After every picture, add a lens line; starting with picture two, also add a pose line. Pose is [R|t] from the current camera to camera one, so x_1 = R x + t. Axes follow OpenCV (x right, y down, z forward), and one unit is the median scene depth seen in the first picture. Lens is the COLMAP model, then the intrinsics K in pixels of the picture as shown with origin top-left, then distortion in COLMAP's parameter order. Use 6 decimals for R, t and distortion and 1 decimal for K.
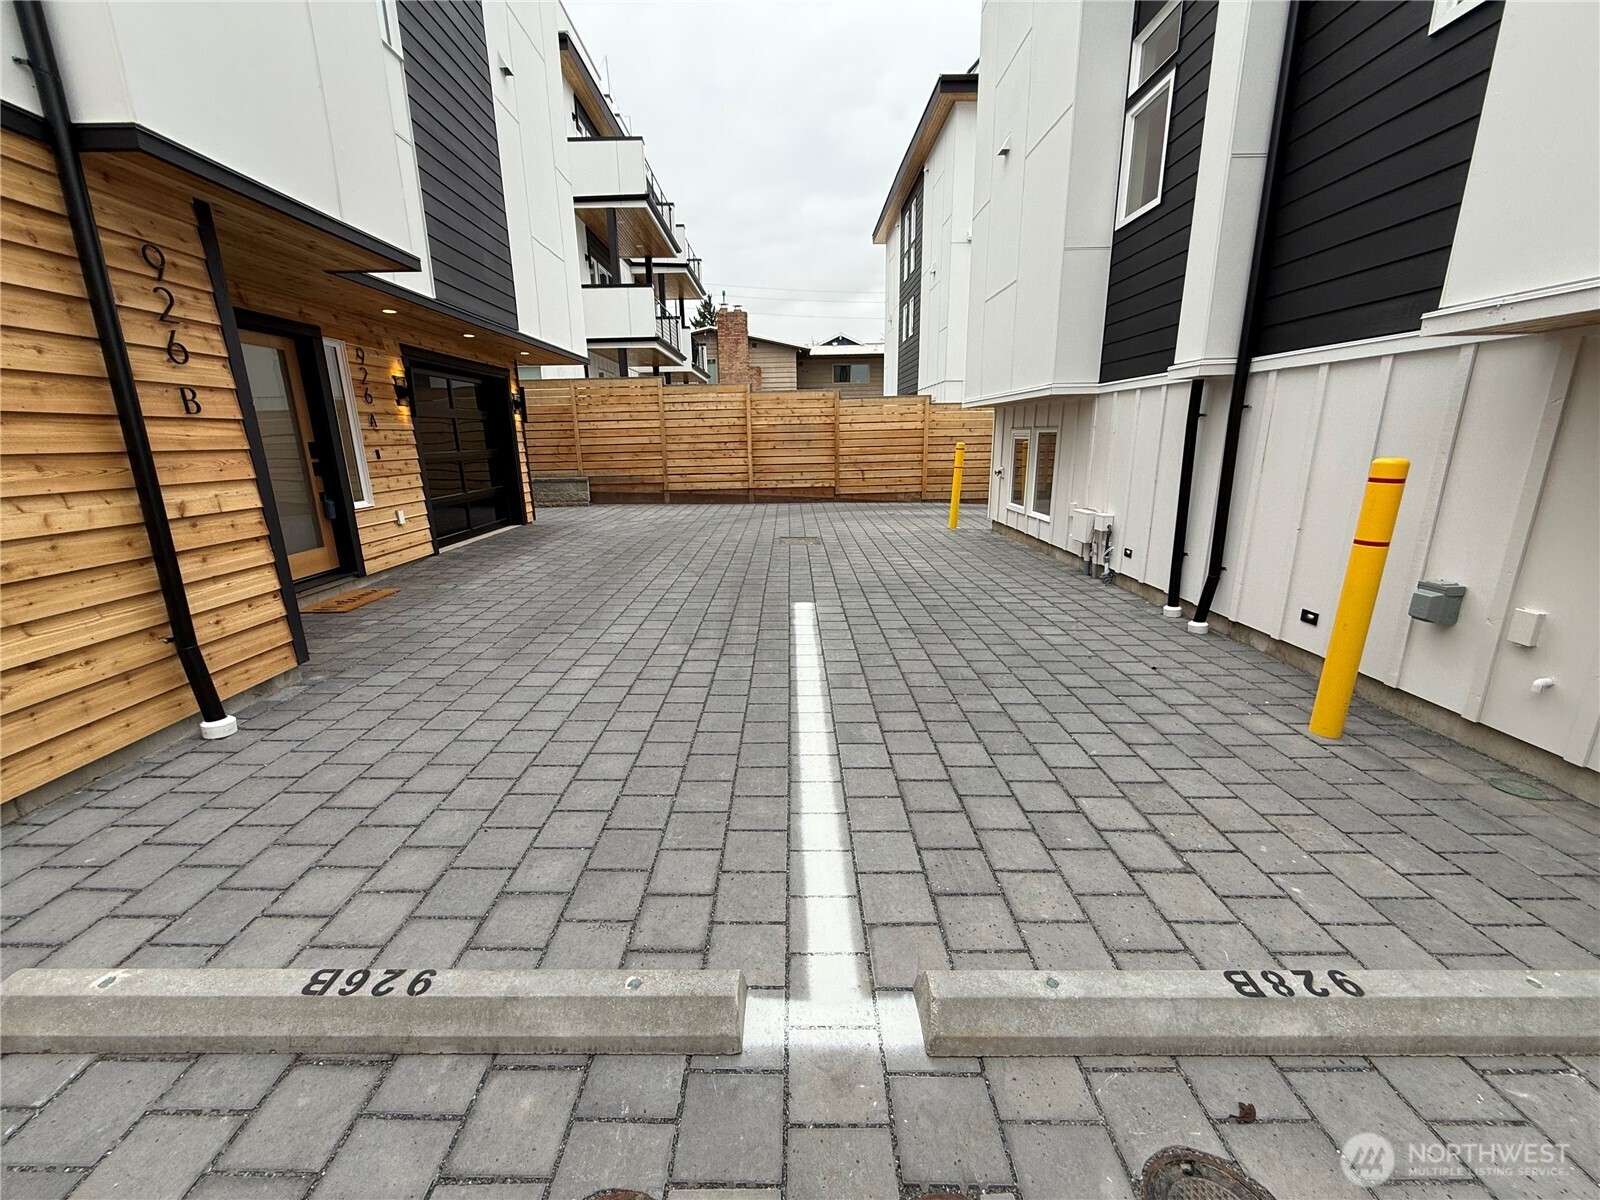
lens RADIAL K [[635.4, 0, 800.0], [0, 635.4, 600.0], [0, 0, 1]] dist [0.000396, 0.000032]
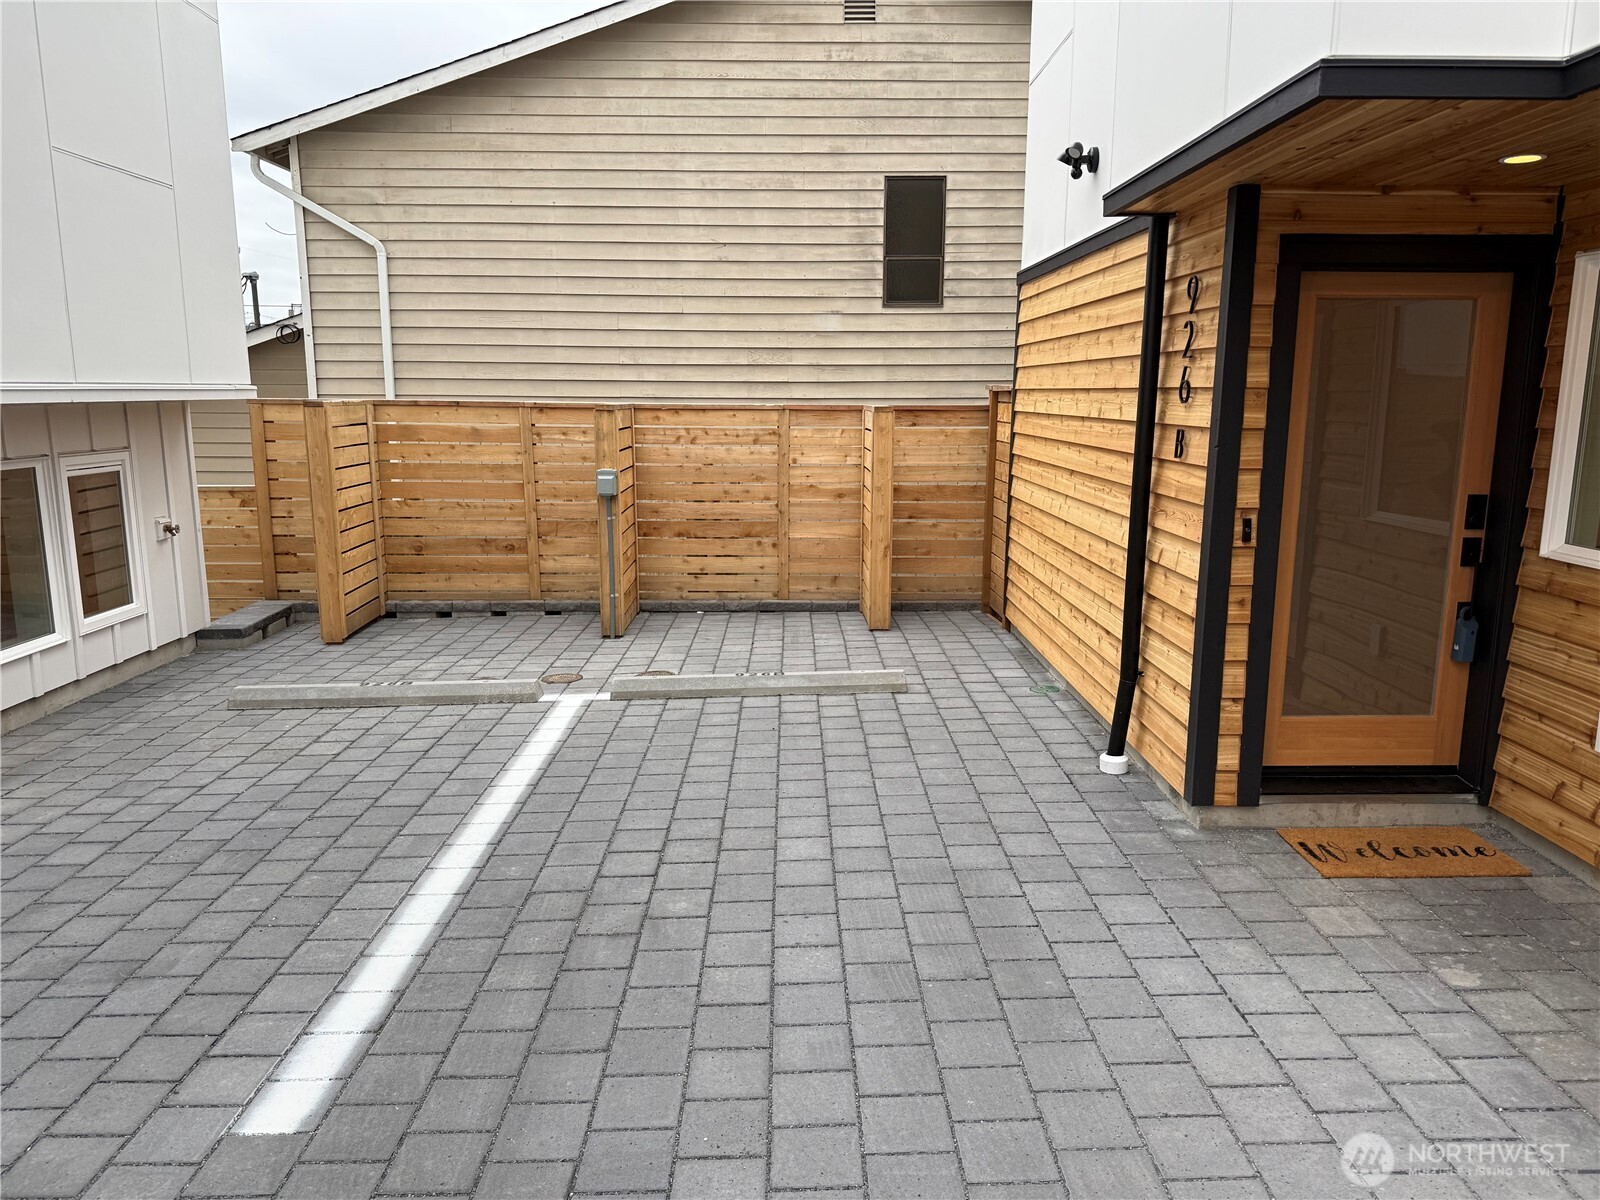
lens RADIAL K [[1103.5, 0, 800.0], [0, 1103.5, 600.0], [0, 0, 1]] dist [-0.066043, -0.002654]
pose [[-0.999984, 0.002956, 0.004817, -0.361454], [0.004709, 0.907120, 0.420845, -0.629841], [-0.003125, 0.420861, -0.907120, 2.040238]]
